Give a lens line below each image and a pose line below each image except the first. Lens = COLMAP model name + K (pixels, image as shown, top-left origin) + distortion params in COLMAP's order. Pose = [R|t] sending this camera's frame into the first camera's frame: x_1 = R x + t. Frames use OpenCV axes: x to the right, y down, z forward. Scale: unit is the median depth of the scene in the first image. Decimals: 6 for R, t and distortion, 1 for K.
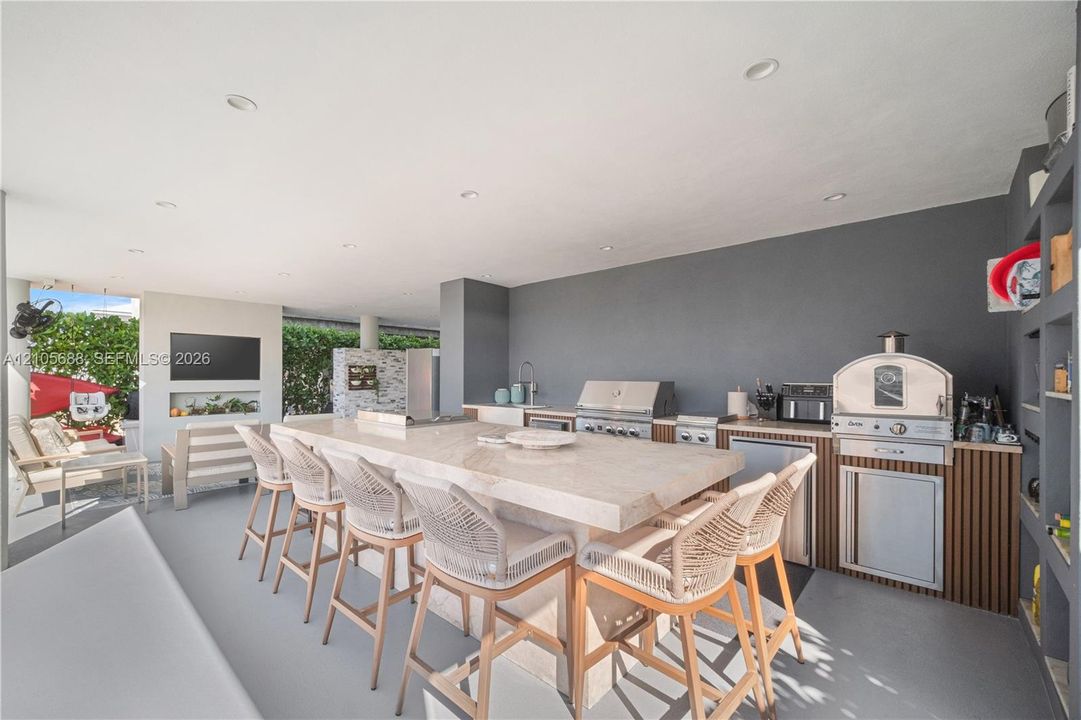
lens RADIAL K [[463.0, 0, 536.0], [0, 463.0, 369.7], [0, 0, 1]] dist [0.012499, -0.000148]
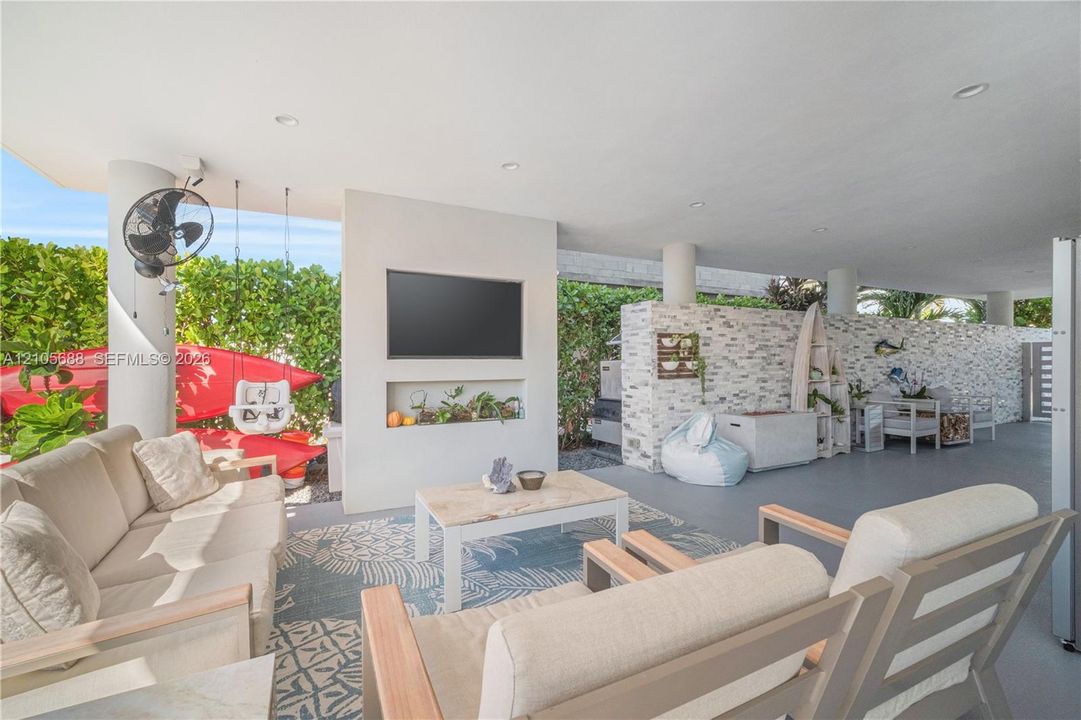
lens RADIAL K [[463.0, 0, 538.9], [0, 463.0, 356.4], [0, 0, 1]] dist [0.012499, -0.000148]
pose [[0.941828, -0.011218, -0.335909, -0.394051], [0.009903, 0.999935, -0.005627, 0.021868], [0.335950, 0.001973, 0.941878, 0.497569]]
